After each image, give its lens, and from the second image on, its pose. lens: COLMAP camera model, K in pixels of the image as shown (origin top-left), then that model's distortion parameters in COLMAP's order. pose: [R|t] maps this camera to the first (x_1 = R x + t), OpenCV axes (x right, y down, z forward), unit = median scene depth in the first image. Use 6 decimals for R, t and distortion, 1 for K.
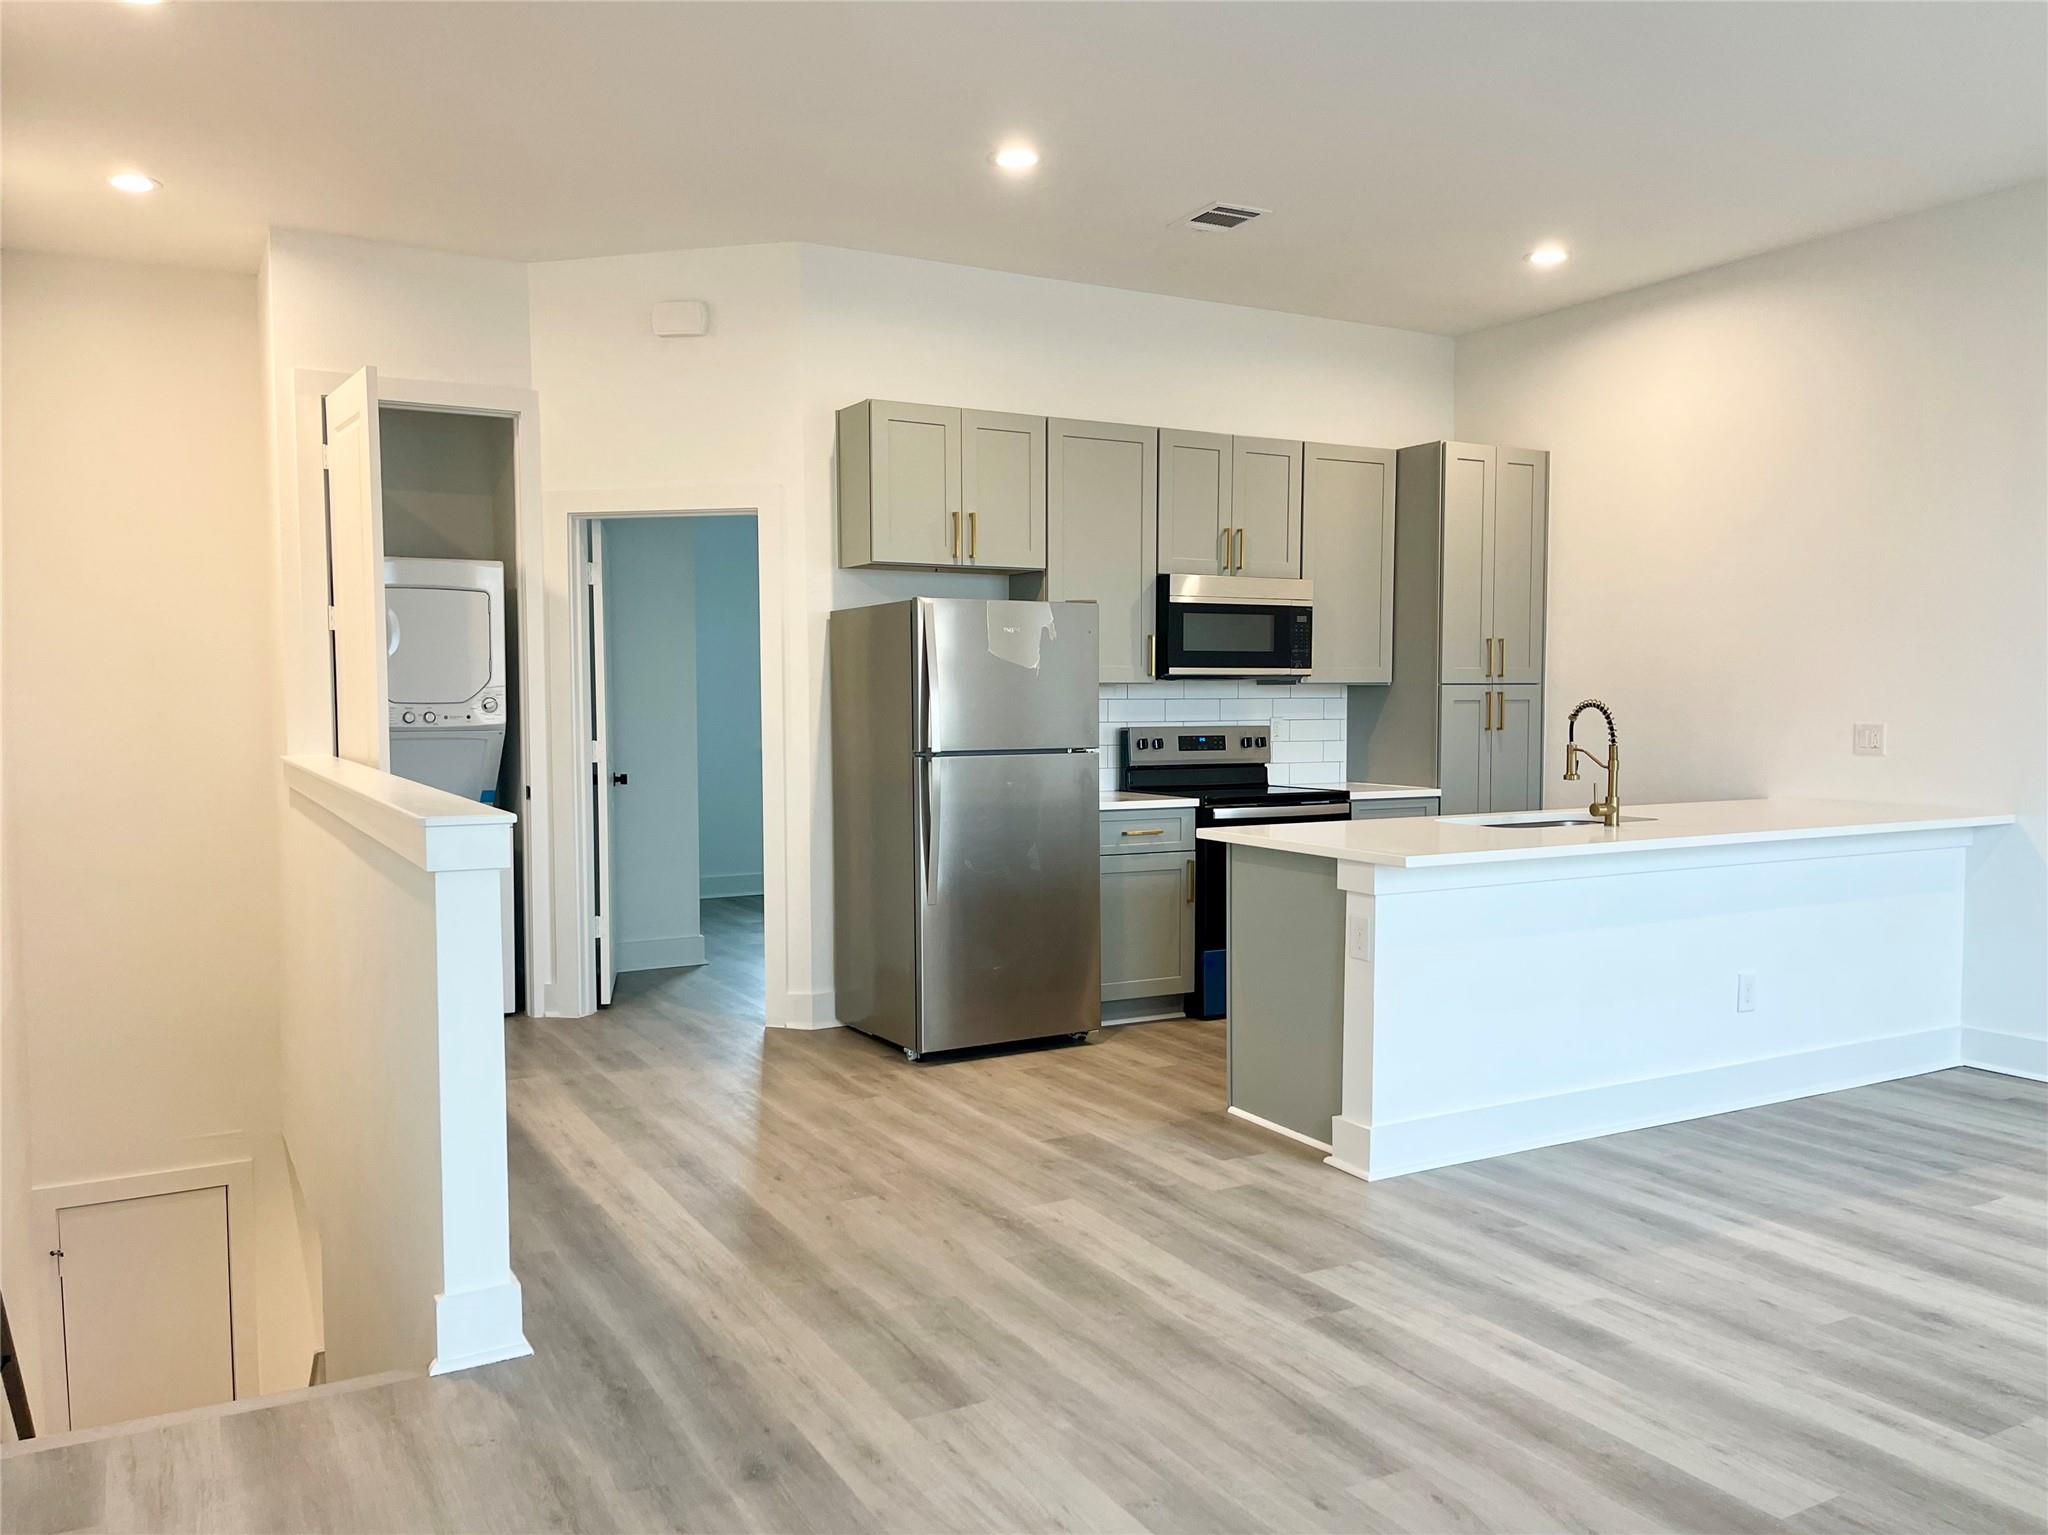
lens RADIAL K [[1584.0, 0, 1033.9], [0, 1584.0, 779.4], [0, 0, 1]] dist [0.082290, -0.105258]
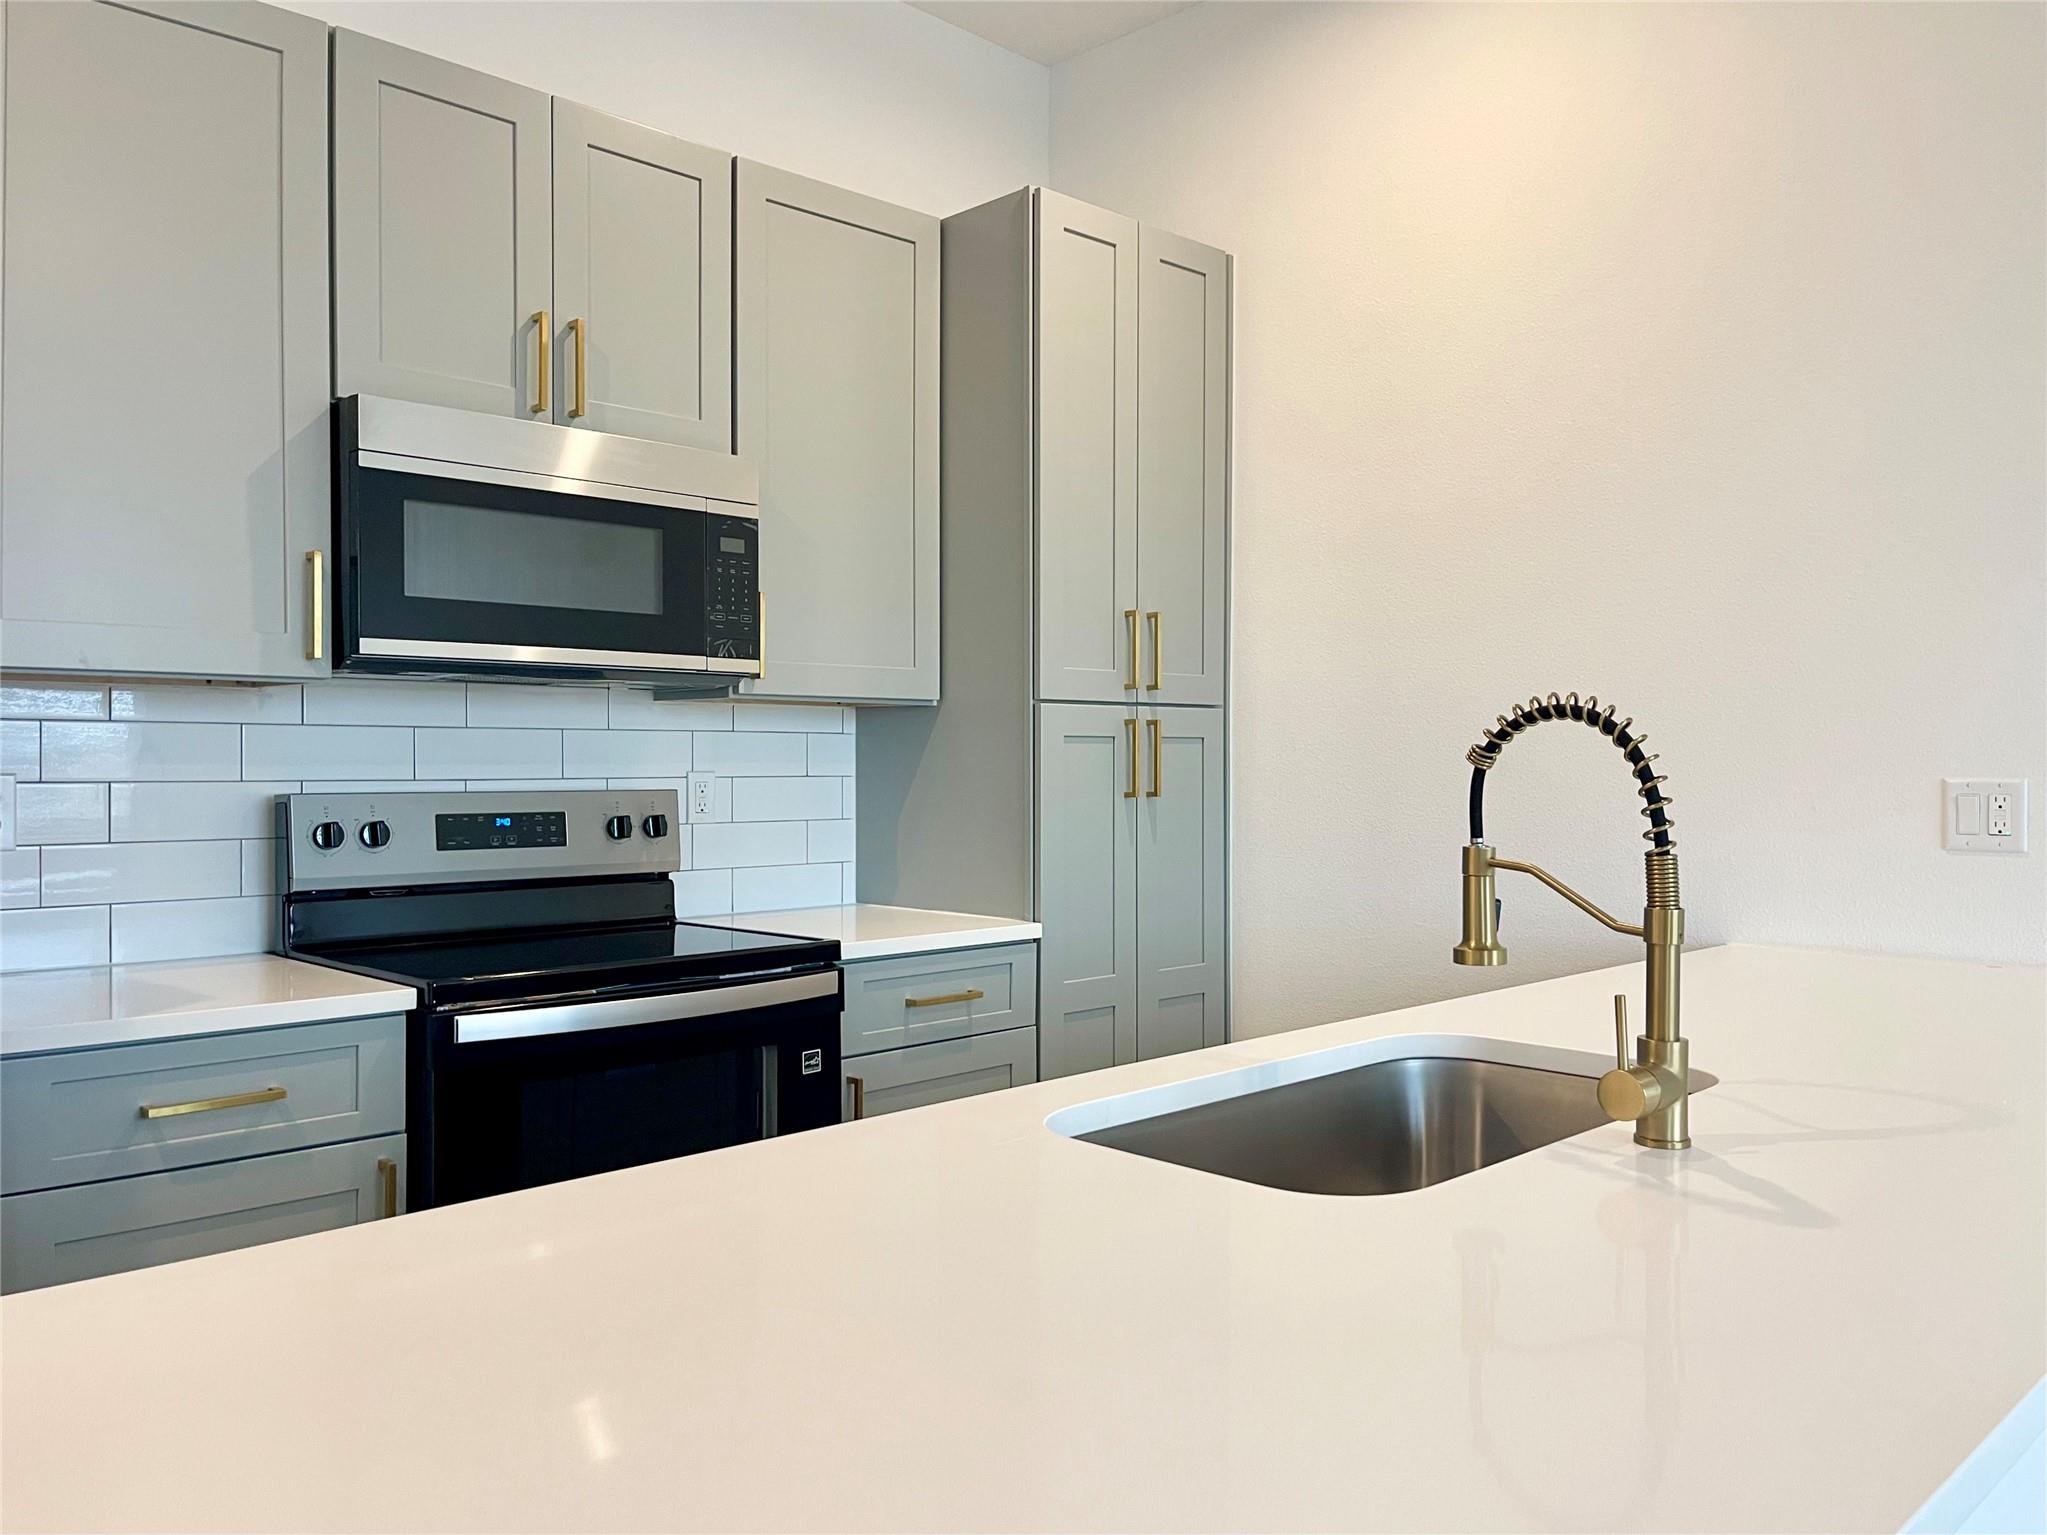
lens RADIAL K [[1562.7, 0, 1037.1], [0, 1562.7, 776.0], [0, 0, 1]] dist [0.098718, -0.136117]
pose [[0.965980, -0.000853, 0.258617, 0.149212], [0.012233, 0.999026, -0.042398, -0.019672], [-0.258329, 0.044120, 0.965049, 0.610490]]
